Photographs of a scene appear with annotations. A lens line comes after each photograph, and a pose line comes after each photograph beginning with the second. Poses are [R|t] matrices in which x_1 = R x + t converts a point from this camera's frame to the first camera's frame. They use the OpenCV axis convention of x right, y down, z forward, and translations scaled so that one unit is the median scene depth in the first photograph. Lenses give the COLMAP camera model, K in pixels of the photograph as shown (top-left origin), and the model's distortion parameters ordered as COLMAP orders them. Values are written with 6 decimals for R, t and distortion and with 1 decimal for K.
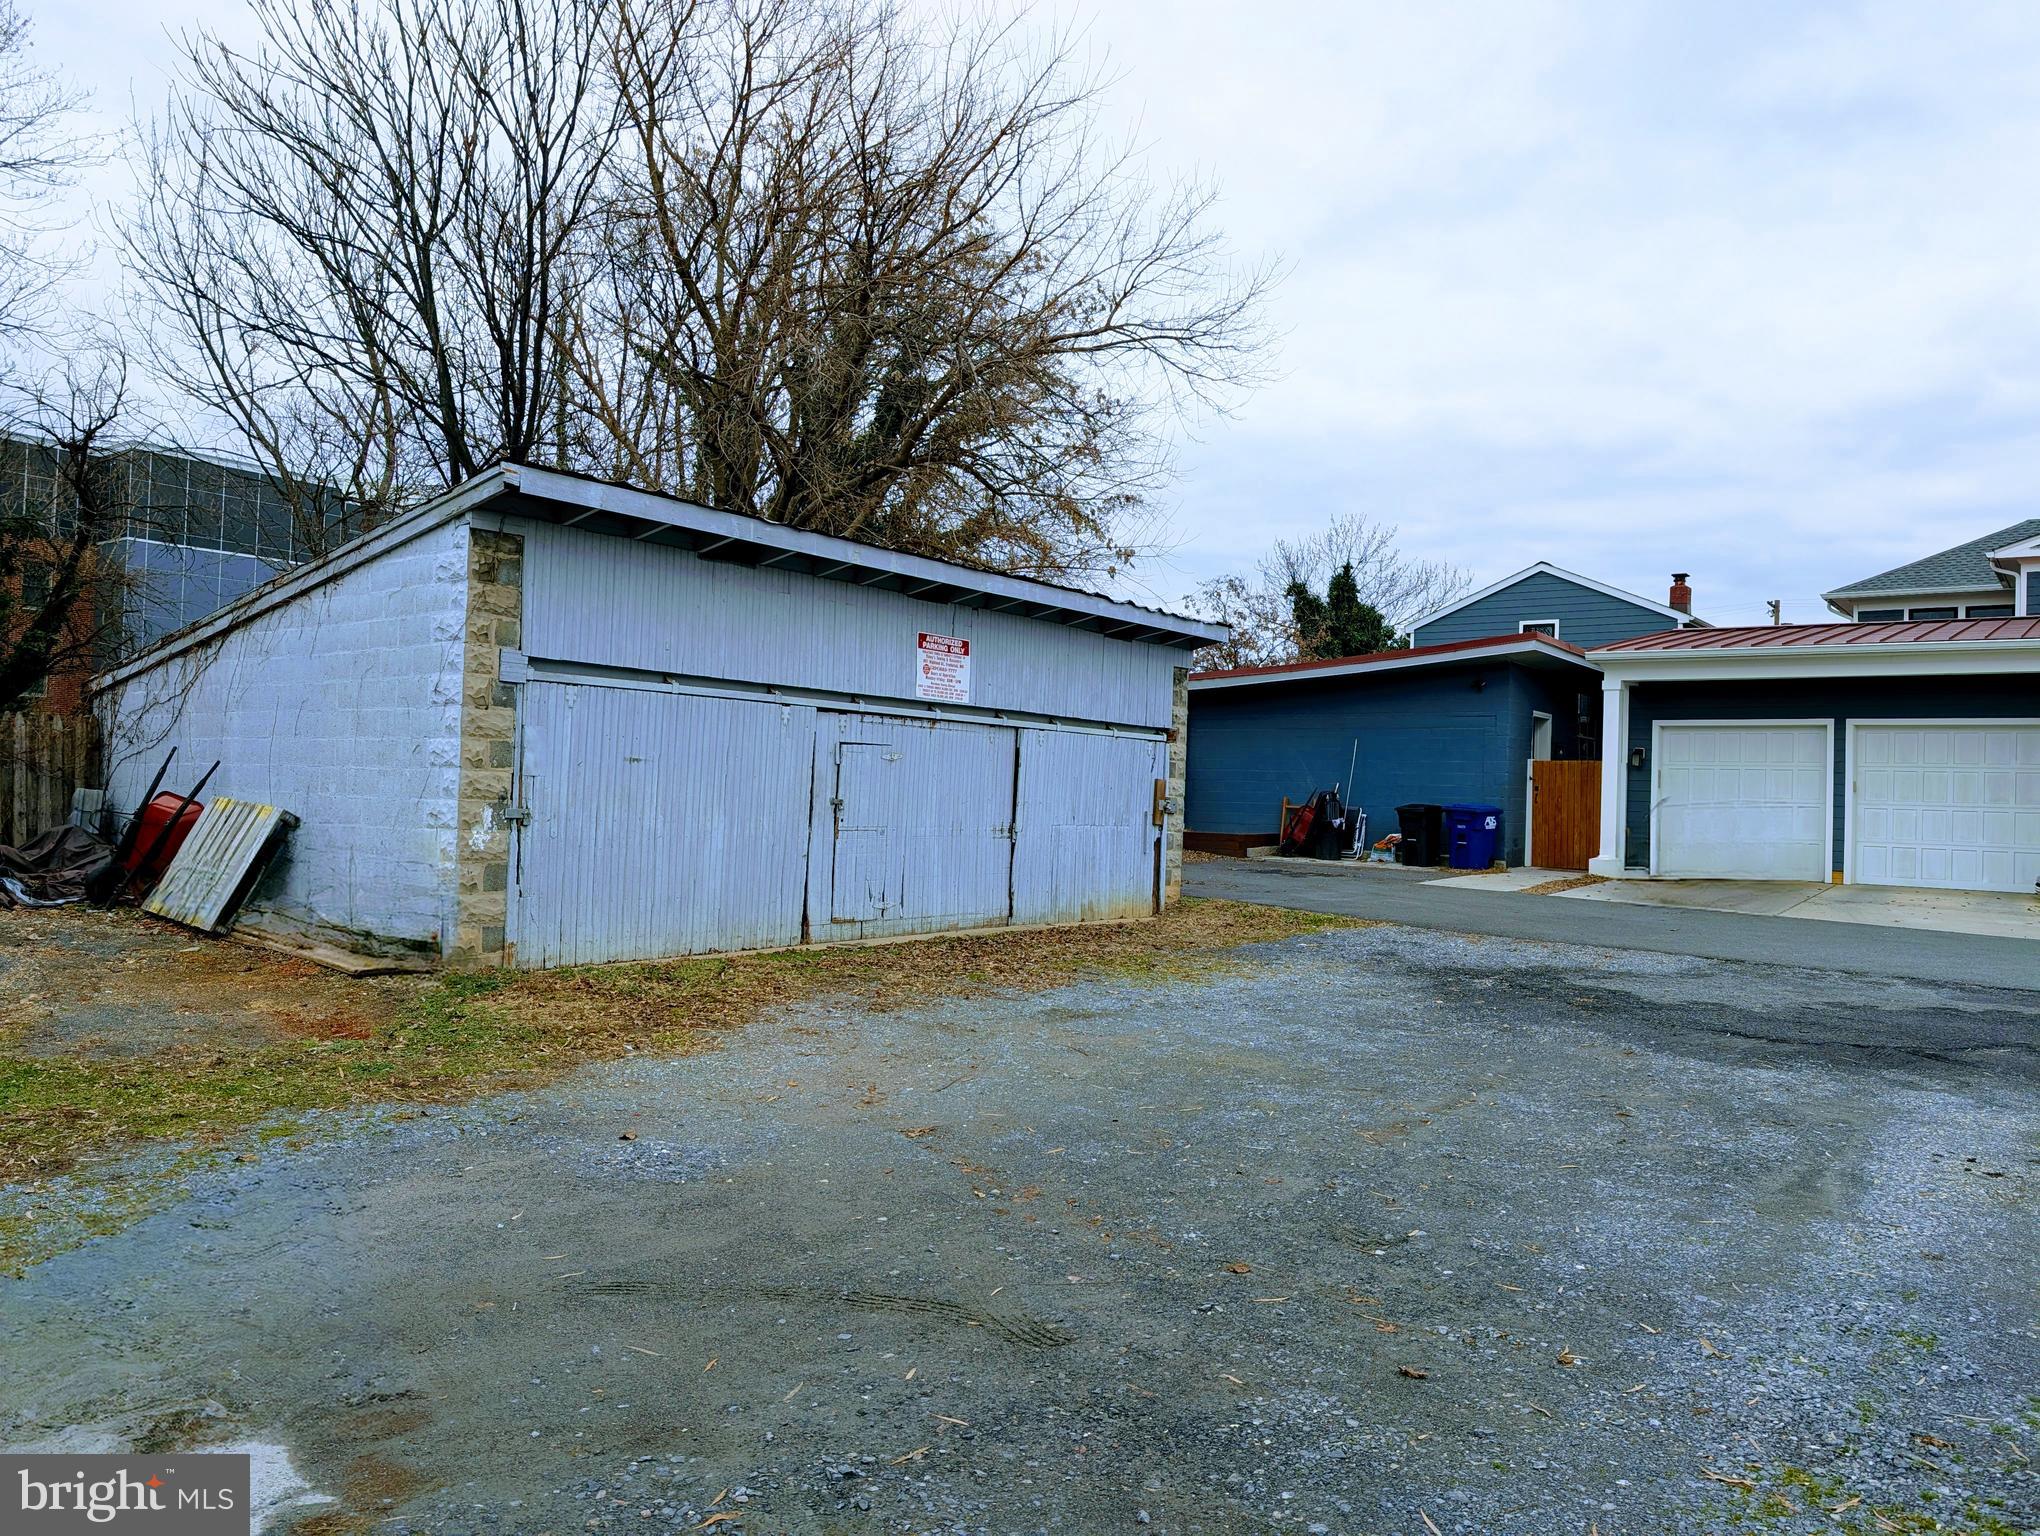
lens RADIAL K [[1441.8, 0, 1020.7], [0, 1441.8, 758.9], [0, 0, 1]] dist [0.010700, -0.008865]
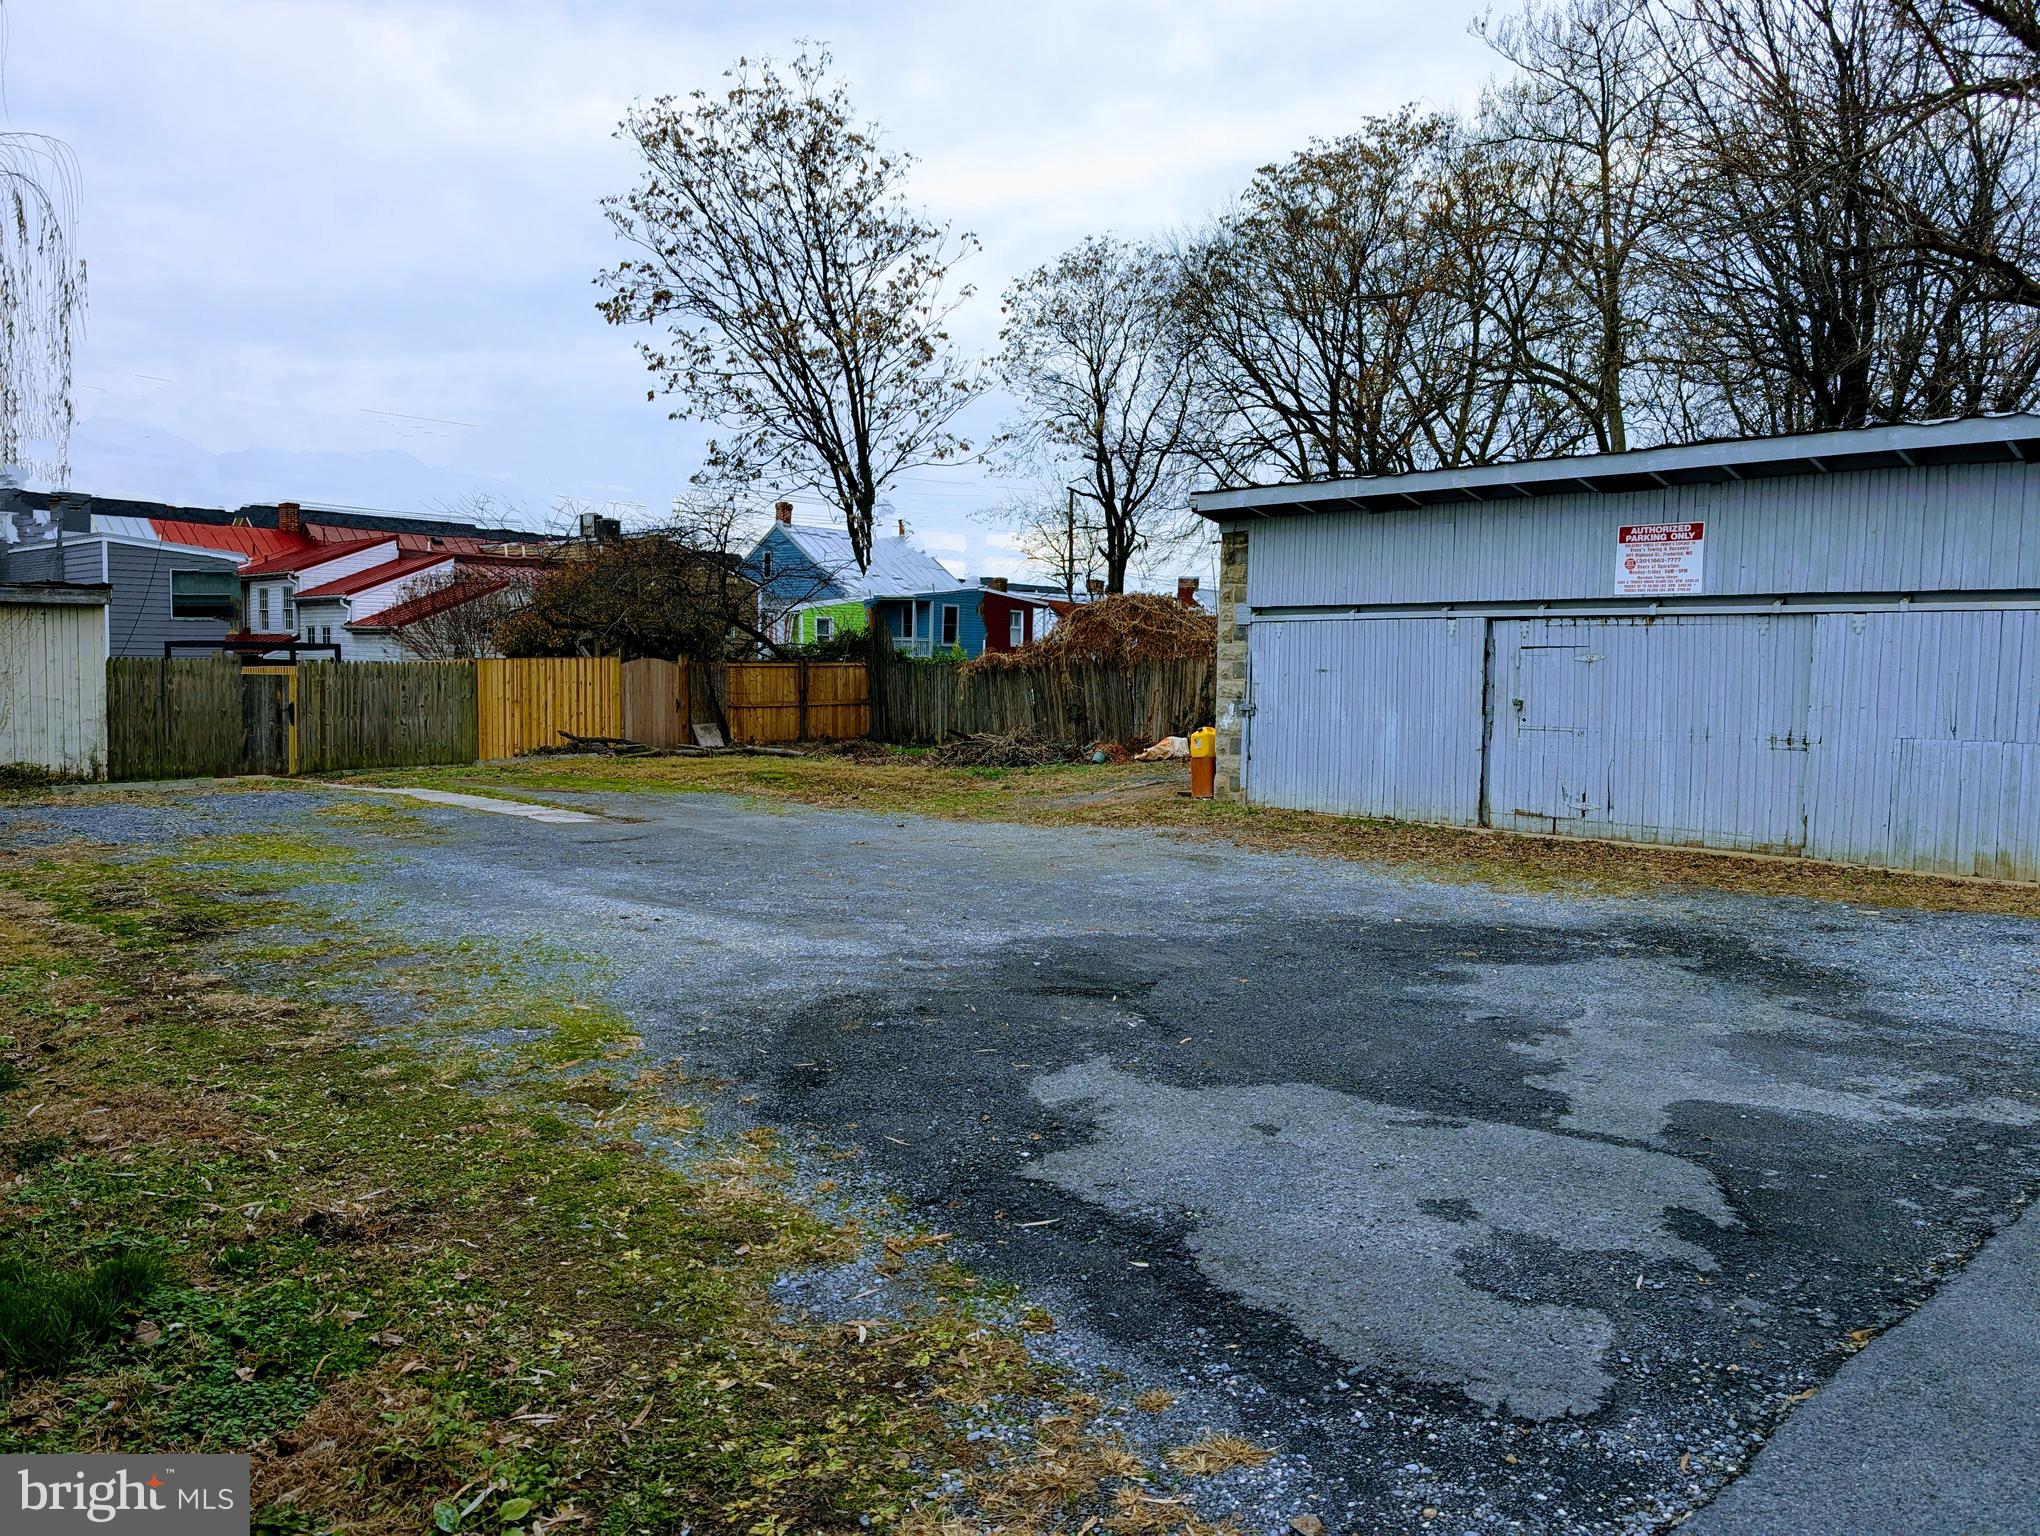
lens RADIAL K [[1441.8, 0, 1019.0], [0, 1441.8, 771.3], [0, 0, 1]] dist [0.010700, -0.008865]
pose [[-0.158662, 0.021258, -0.987104, 1.053868], [-0.006796, 0.999721, 0.022623, 0.062373], [0.987310, 0.010298, -0.158473, 0.842470]]
